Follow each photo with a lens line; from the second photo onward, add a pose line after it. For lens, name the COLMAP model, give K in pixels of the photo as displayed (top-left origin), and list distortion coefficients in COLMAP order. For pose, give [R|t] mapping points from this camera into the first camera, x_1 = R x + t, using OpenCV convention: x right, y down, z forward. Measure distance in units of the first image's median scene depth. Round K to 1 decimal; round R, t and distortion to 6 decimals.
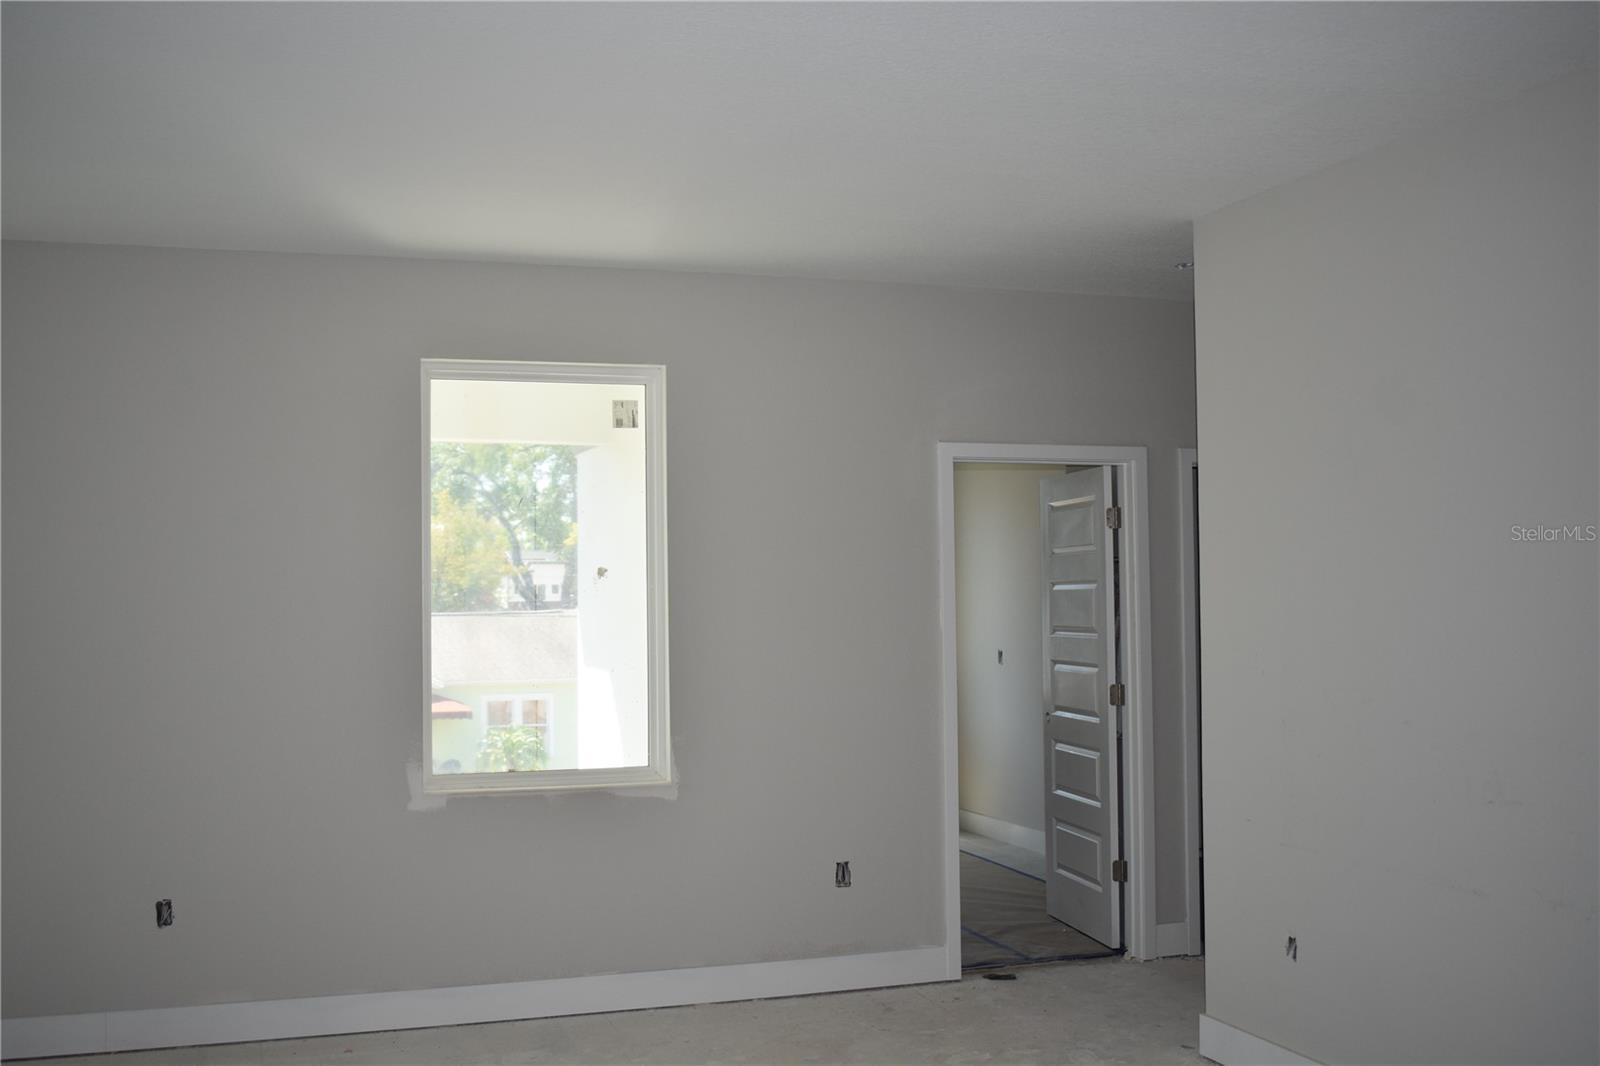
lens RADIAL K [[1684.8, 0, 803.1], [0, 1684.8, 531.3], [0, 0, 1]] dist [-0.015206, 0.000000]
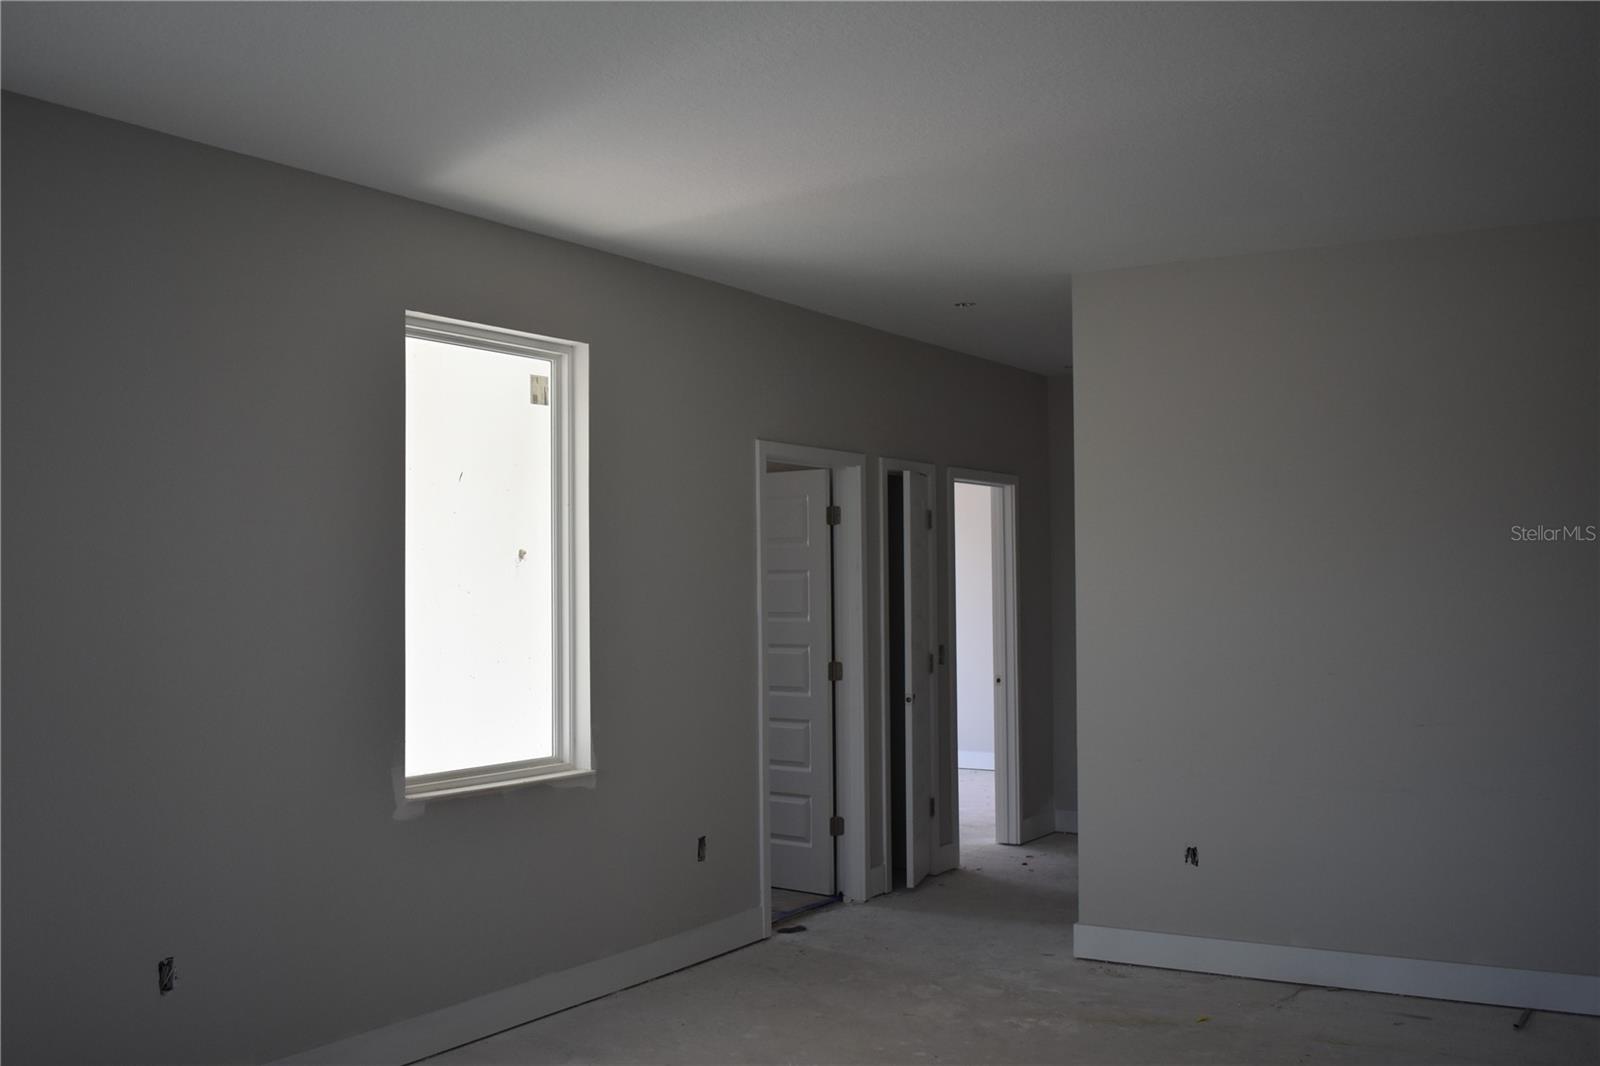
lens RADIAL K [[1586.9, 0, 801.8], [0, 1586.9, 534.0], [0, 0, 1]] dist [-0.012253, 0.000000]
pose [[0.761931, 0.025936, 0.647139, -0.582773], [-0.025628, 0.999623, -0.009890, 0.017491], [-0.647151, -0.009049, 0.762308, 0.218589]]
